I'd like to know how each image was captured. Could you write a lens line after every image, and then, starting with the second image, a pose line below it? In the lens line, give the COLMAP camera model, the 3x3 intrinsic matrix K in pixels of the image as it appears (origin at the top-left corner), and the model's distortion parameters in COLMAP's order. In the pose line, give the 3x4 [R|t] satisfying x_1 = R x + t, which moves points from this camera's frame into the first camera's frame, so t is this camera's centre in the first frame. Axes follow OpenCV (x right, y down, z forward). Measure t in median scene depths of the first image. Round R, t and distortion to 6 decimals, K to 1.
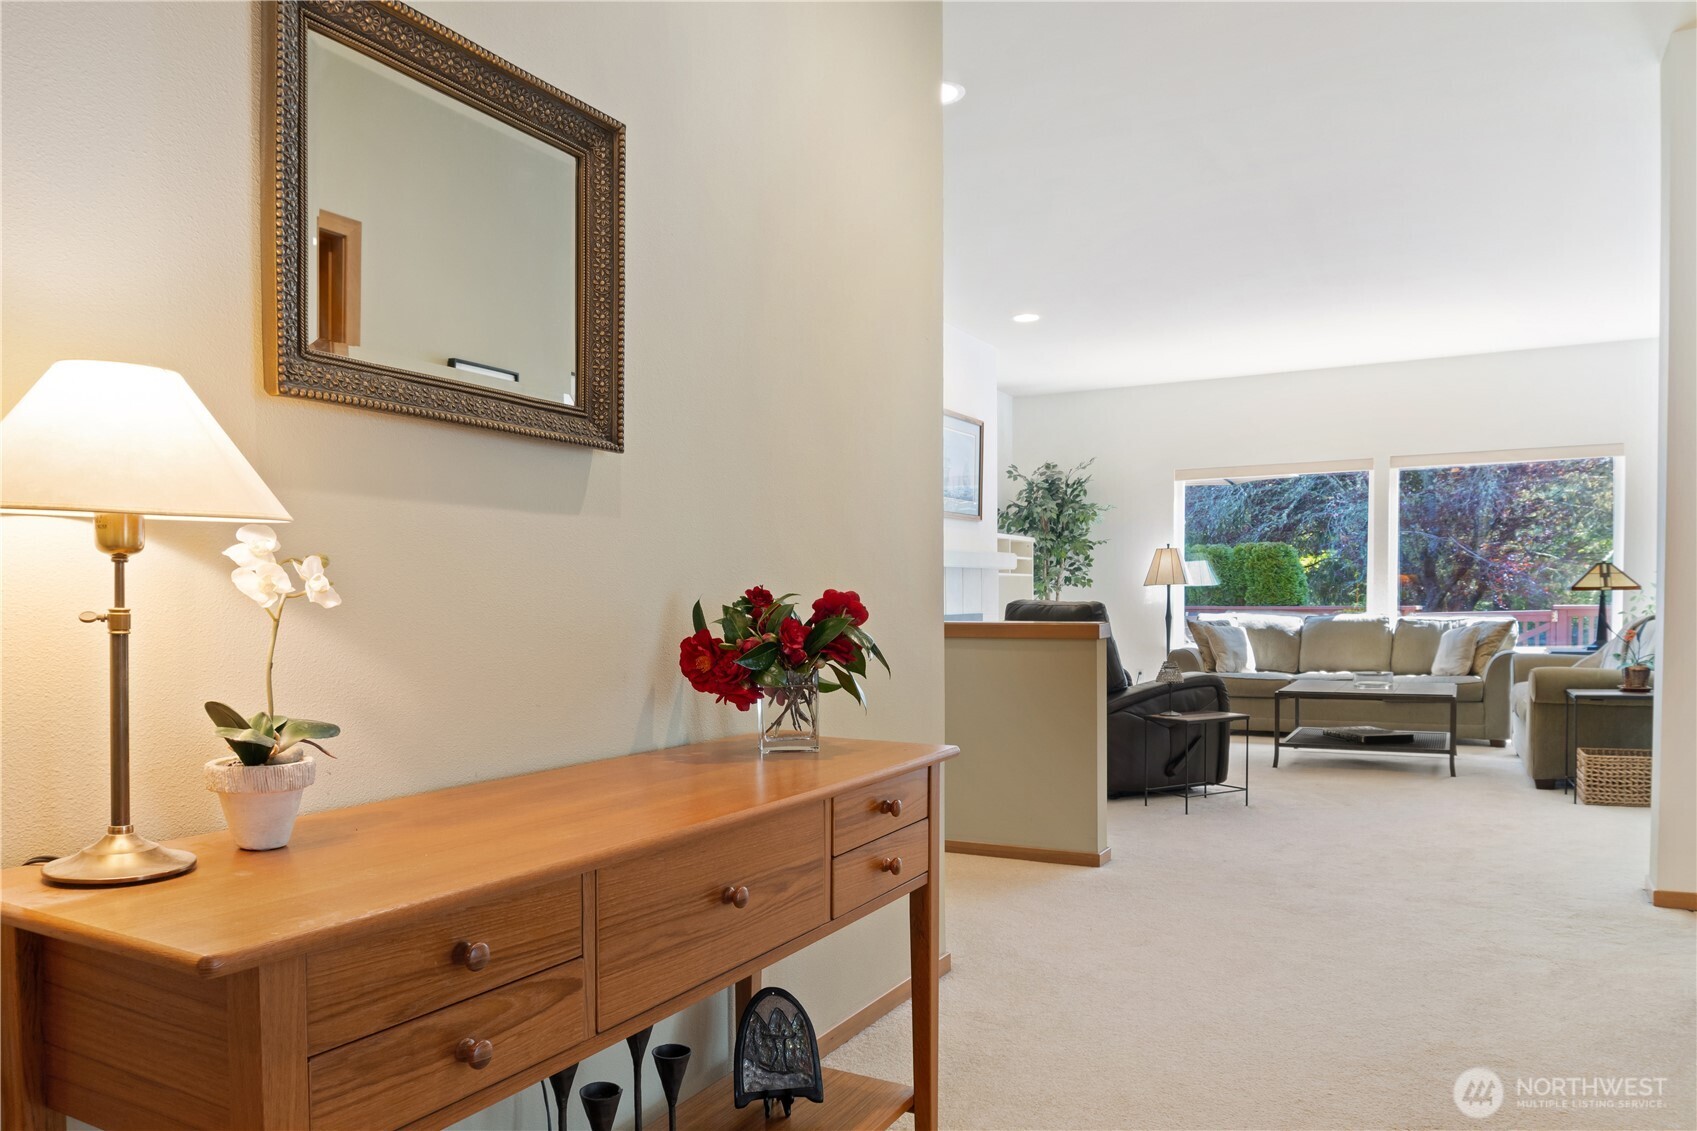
lens RADIAL K [[1139.3, 0, 848.2], [0, 1139.3, 585.6], [0, 0, 1]] dist [-0.006592, -0.002252]
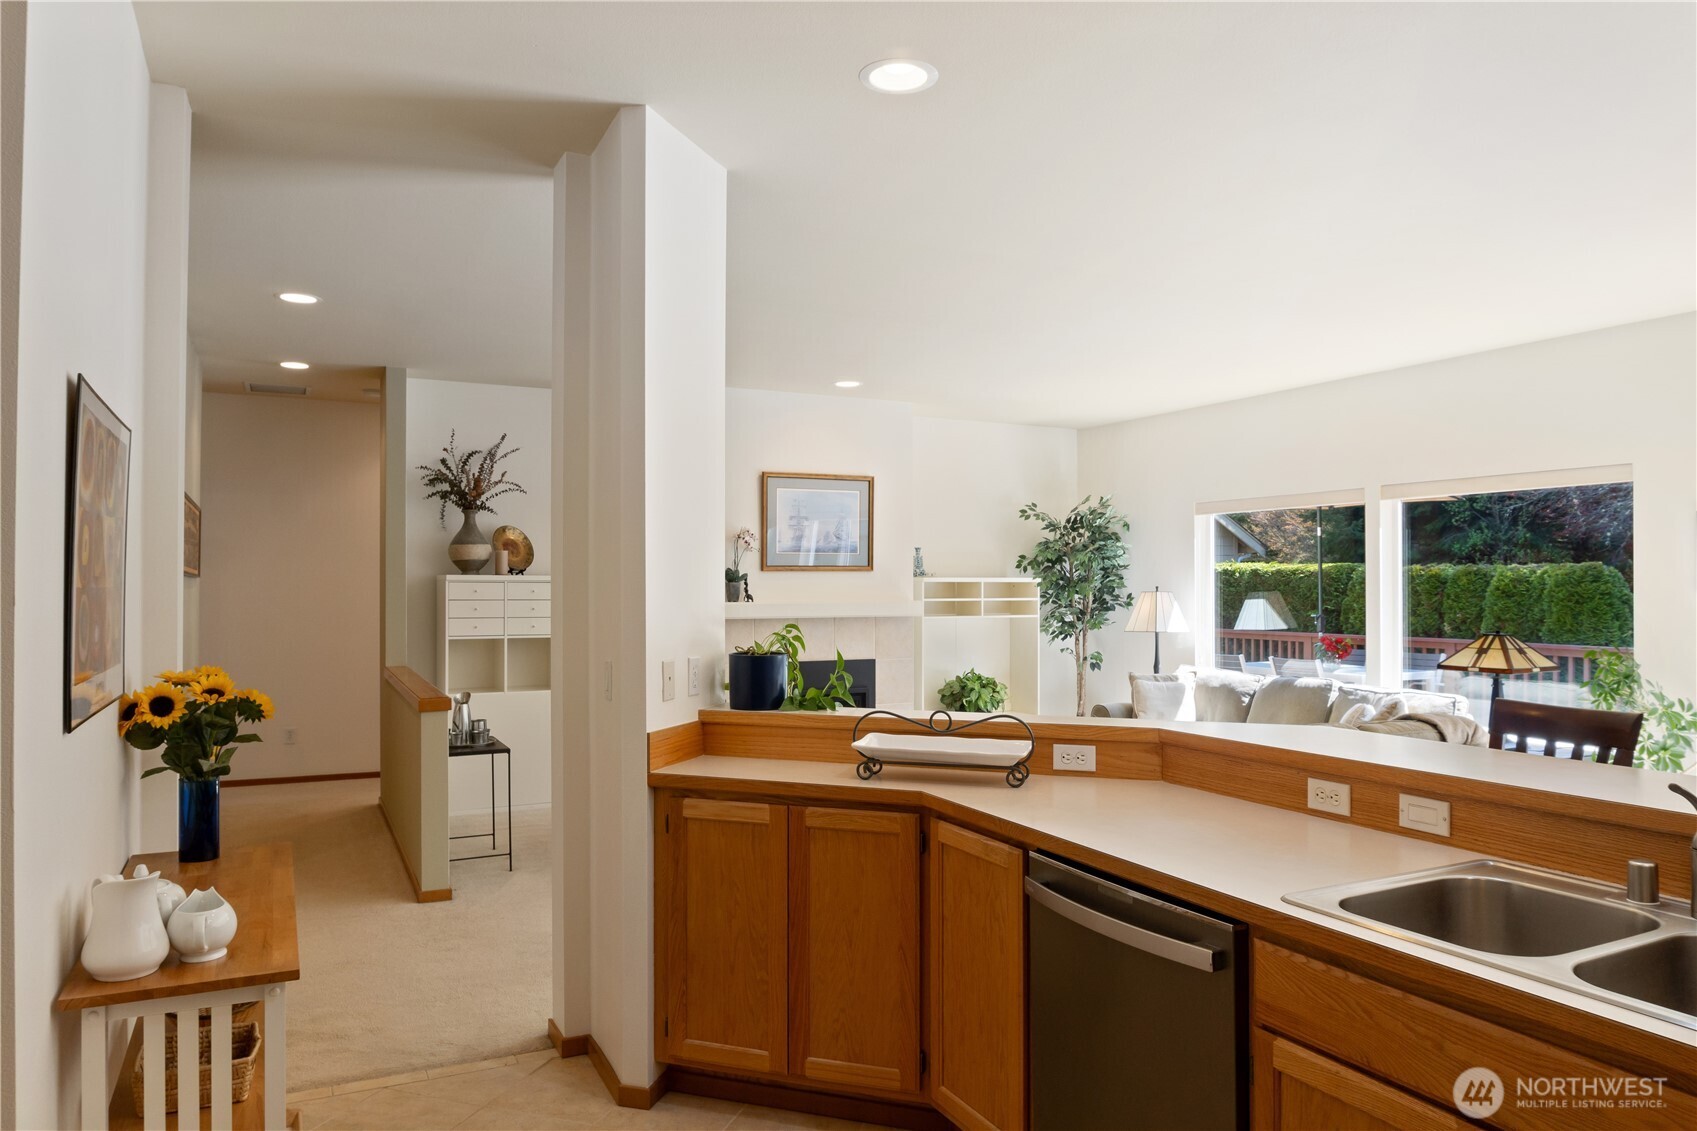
lens RADIAL K [[1139.3, 0, 848.2], [0, 1139.3, 585.6], [0, 0, 1]] dist [-0.006592, -0.002252]
pose [[0.831341, 0.004976, -0.555740, 0.580768], [-0.000195, 0.999962, 0.008661, -0.046049], [0.555762, -0.007092, 0.831311, 0.105603]]
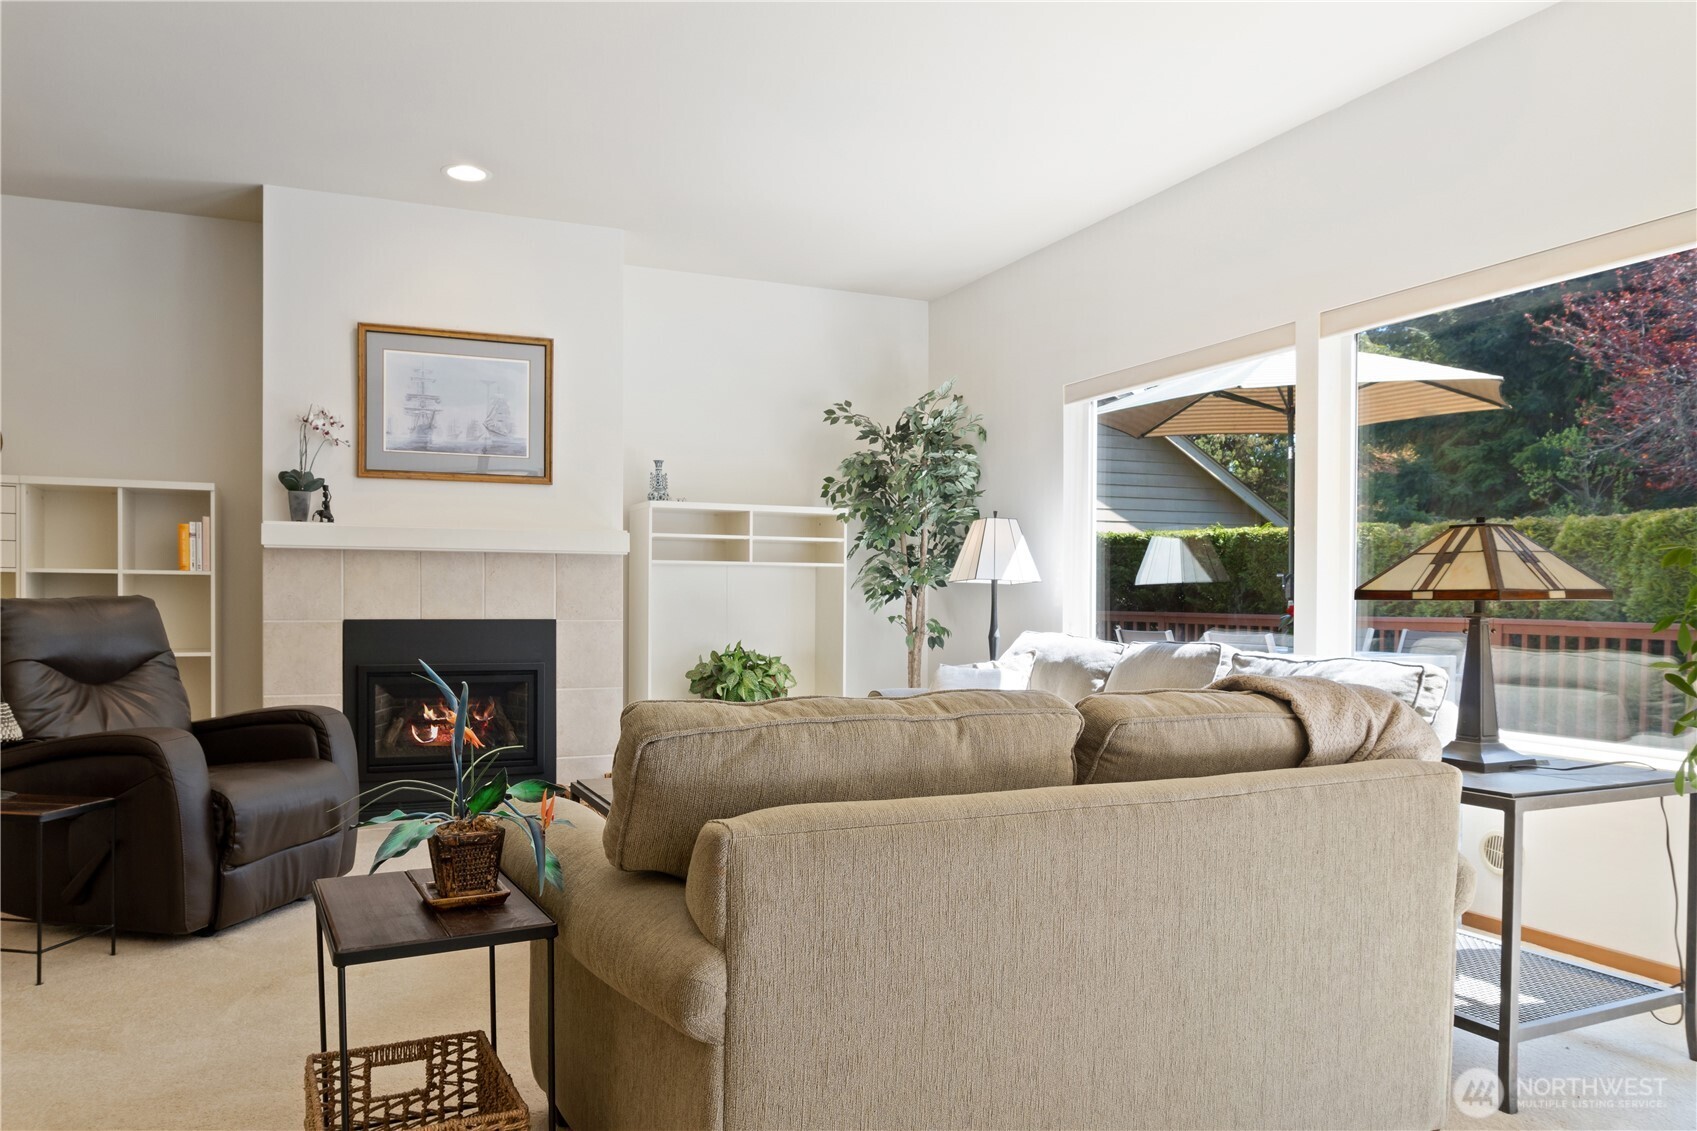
lens RADIAL K [[1192.3, 0, 825.9], [0, 1192.3, 606.5], [0, 0, 1]] dist [-0.014043, -0.008625]
pose [[0.793637, 0.015676, -0.608190, 0.583664], [-0.008031, 0.999851, 0.015291, 0.002795], [0.608339, -0.007252, 0.793644, 0.462585]]
